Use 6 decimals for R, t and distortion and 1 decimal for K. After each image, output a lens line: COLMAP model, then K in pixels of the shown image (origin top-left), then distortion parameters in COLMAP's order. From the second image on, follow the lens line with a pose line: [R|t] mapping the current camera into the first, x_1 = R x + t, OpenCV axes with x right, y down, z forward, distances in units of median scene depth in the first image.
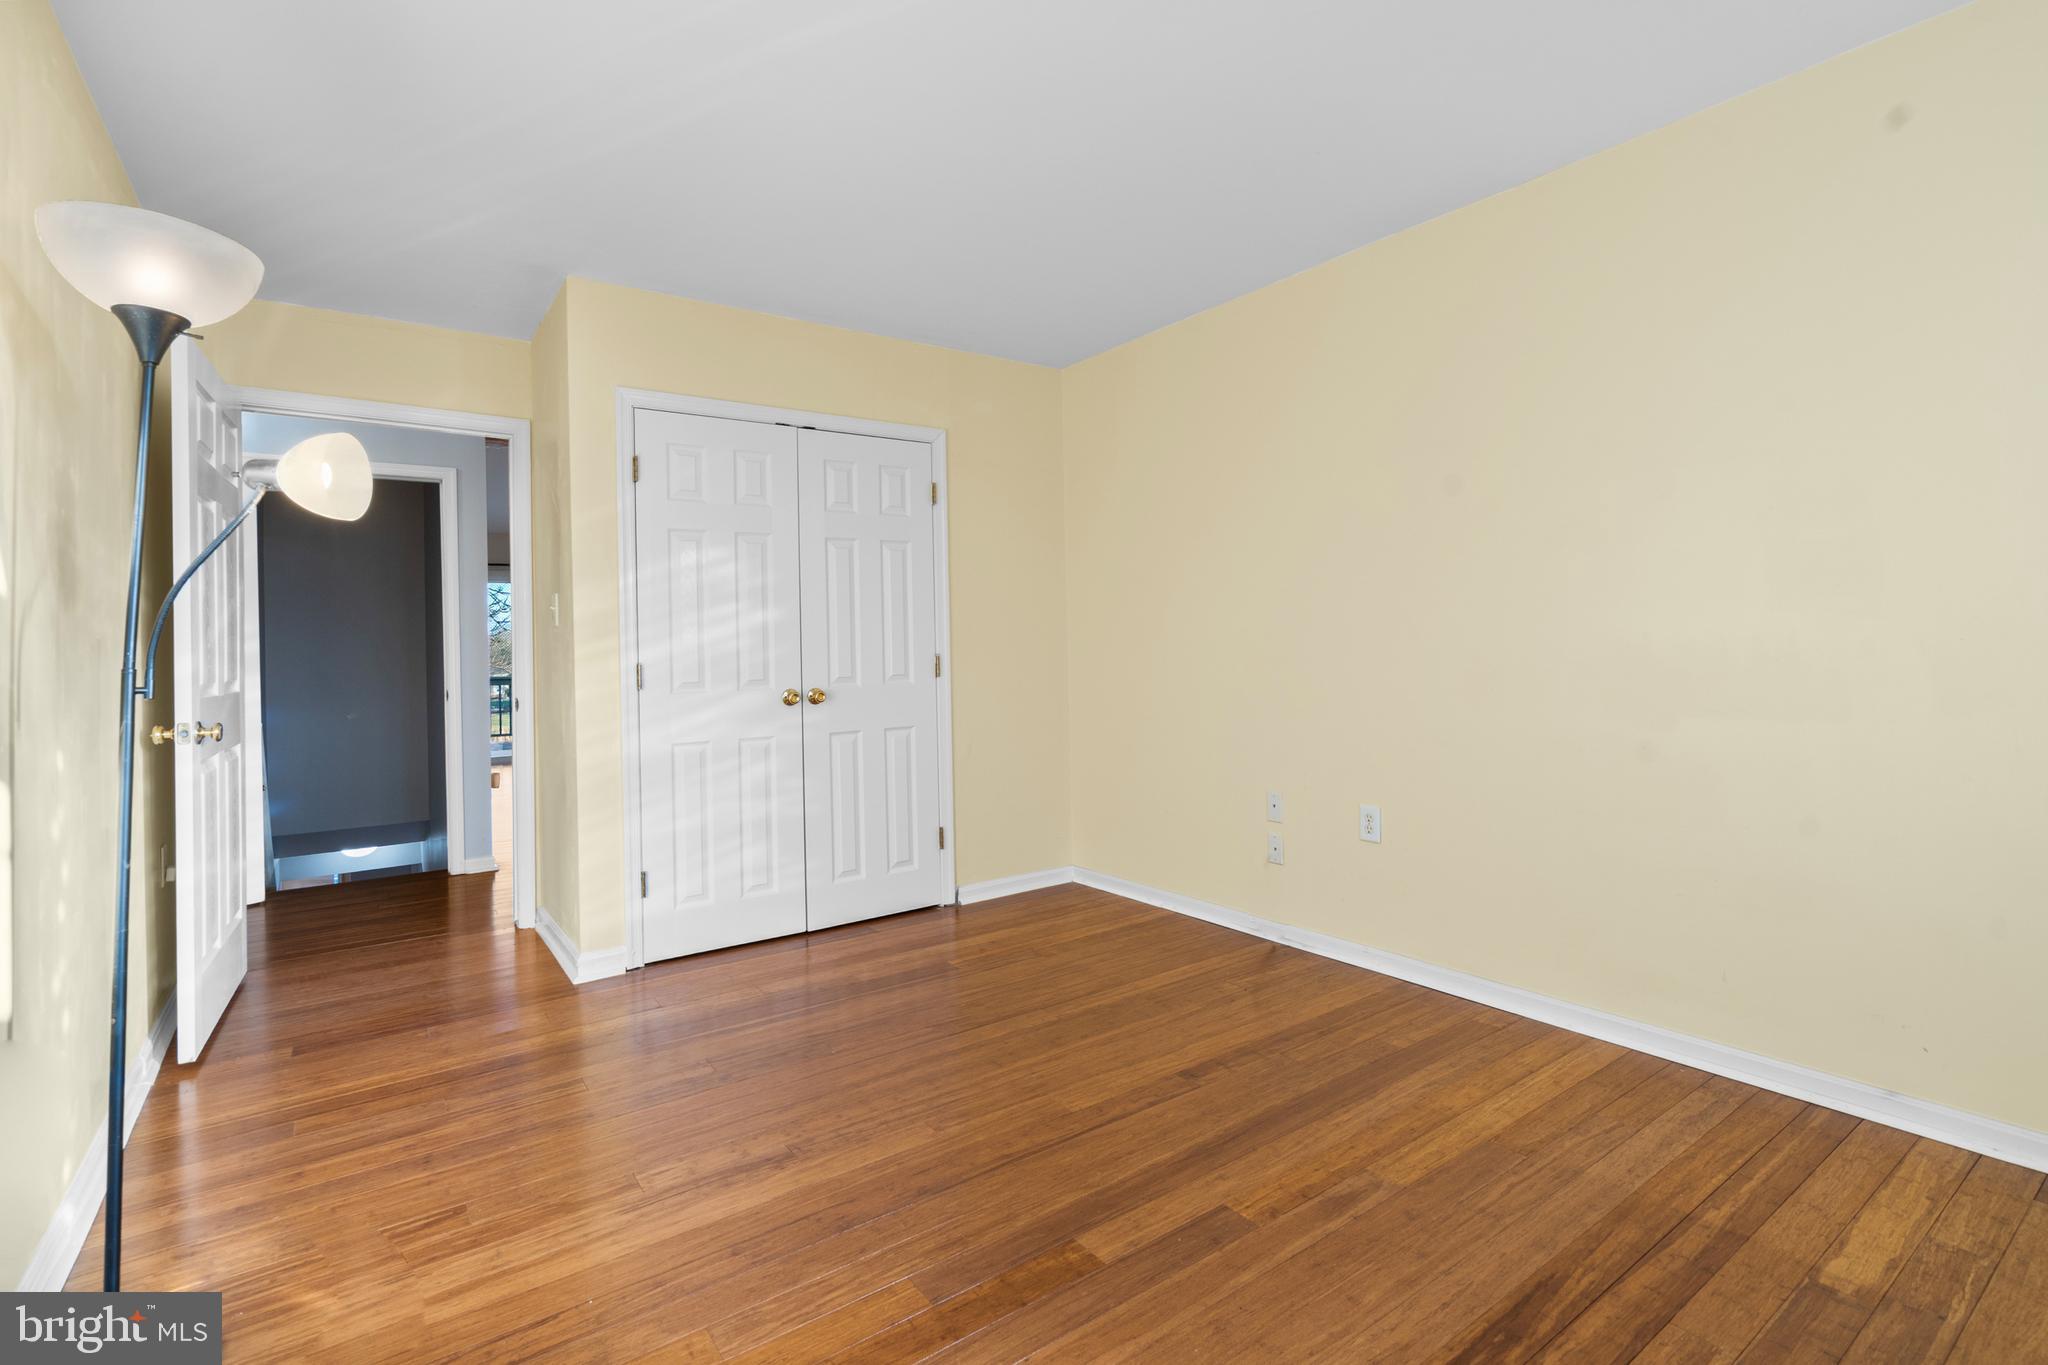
lens RADIAL K [[931.2, 0, 1019.3], [0, 931.2, 664.0], [0, 0, 1]] dist [-0.000657, -0.000186]
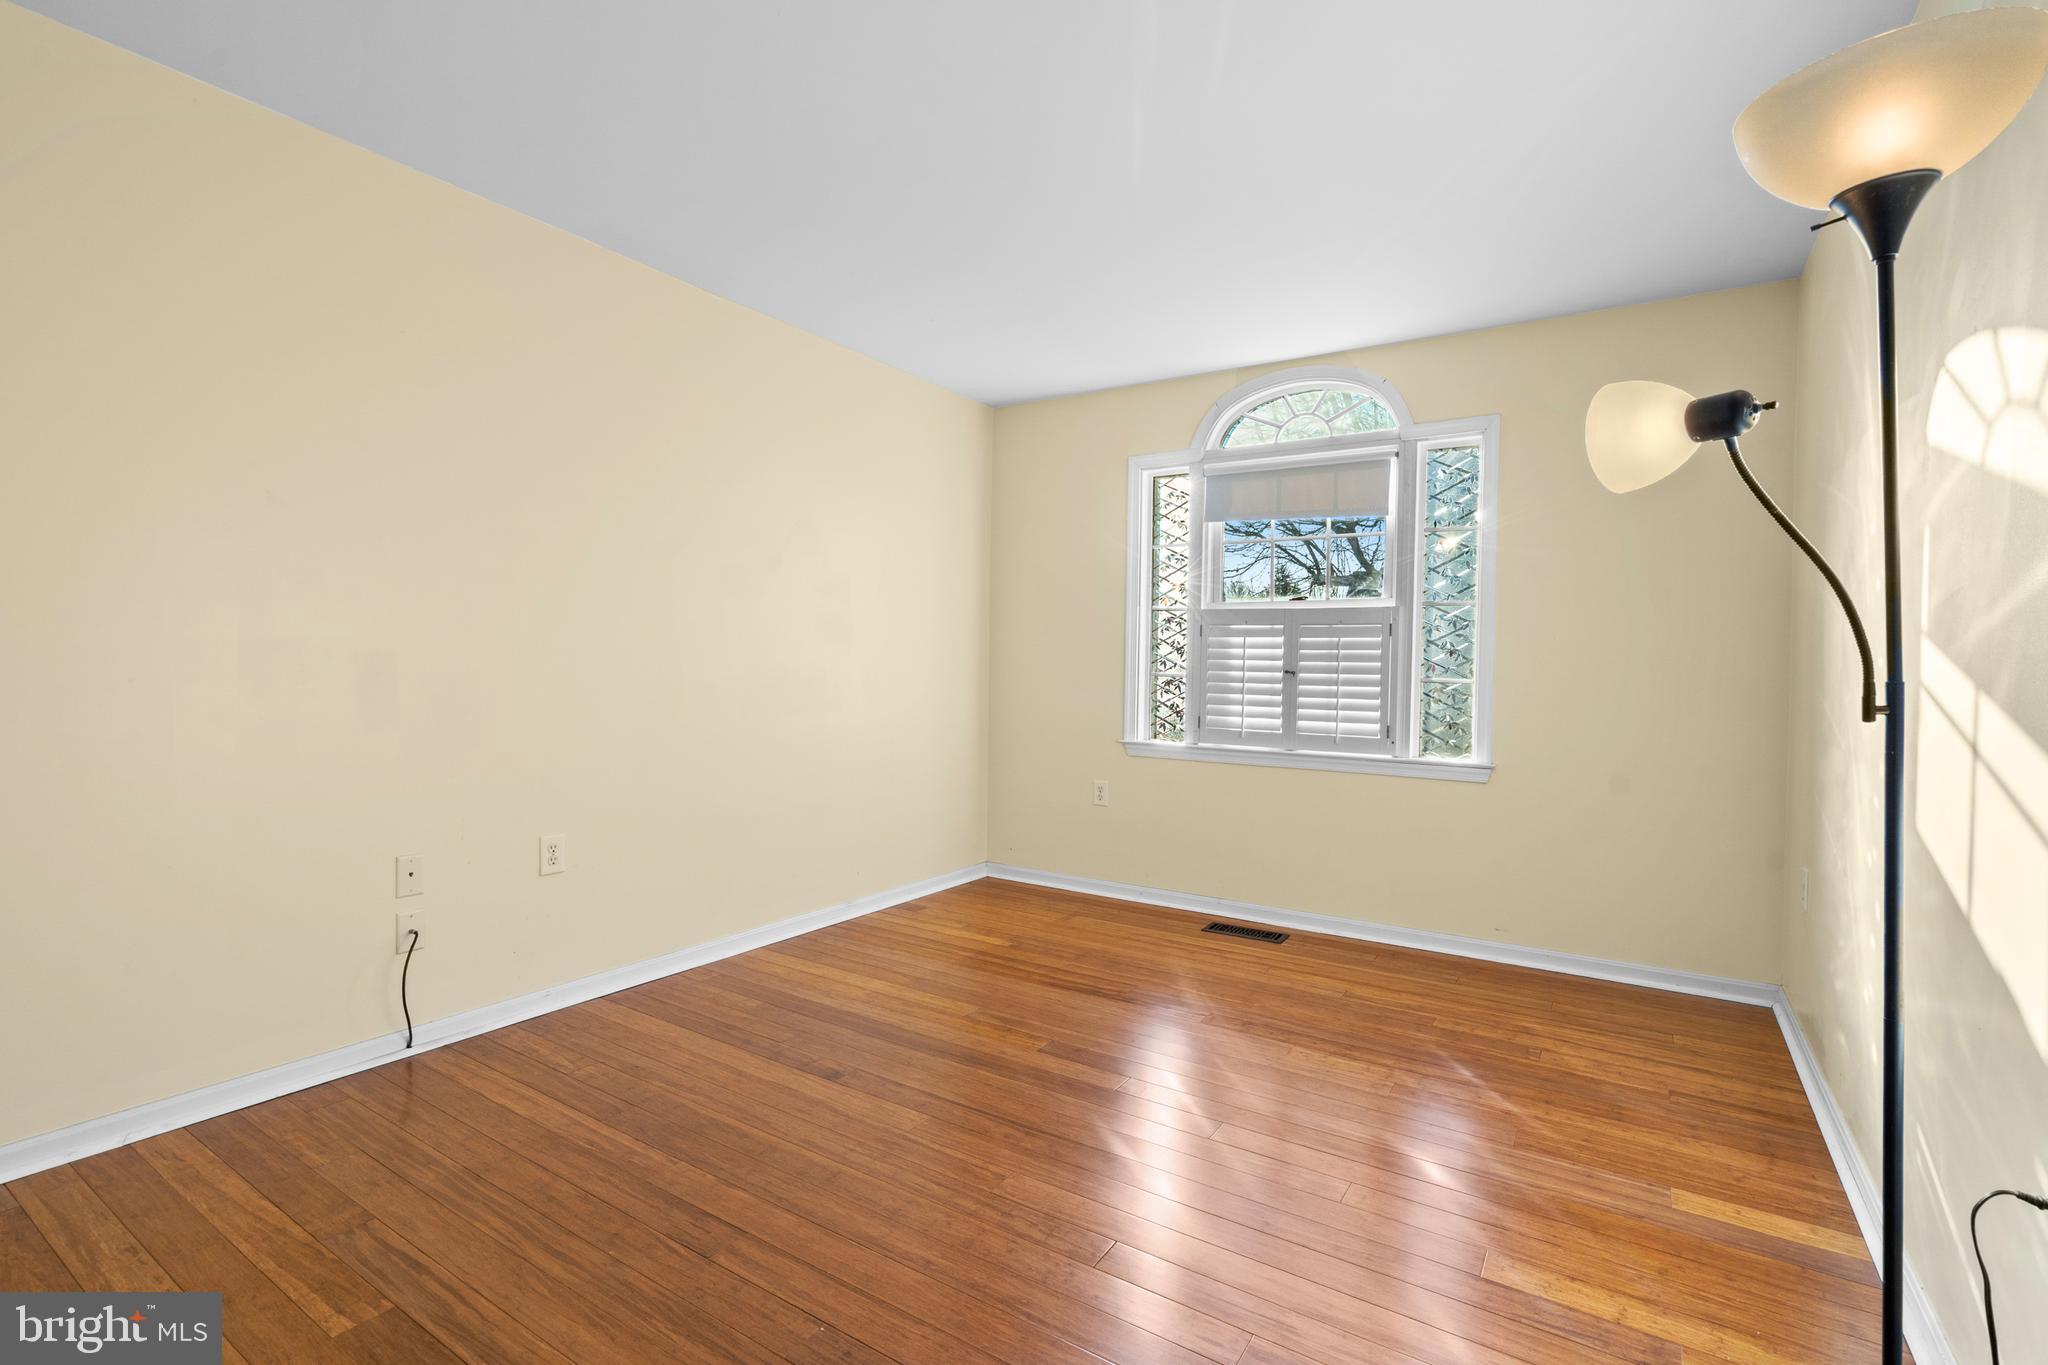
lens RADIAL K [[931.2, 0, 1017.9], [0, 931.2, 676.8], [0, 0, 1]] dist [-0.000657, -0.000186]
pose [[-0.354690, -0.000353, 0.934984, -0.959820], [0.001864, 0.999998, 0.001084, -0.010610], [-0.934982, 0.002128, -0.354688, 1.293300]]
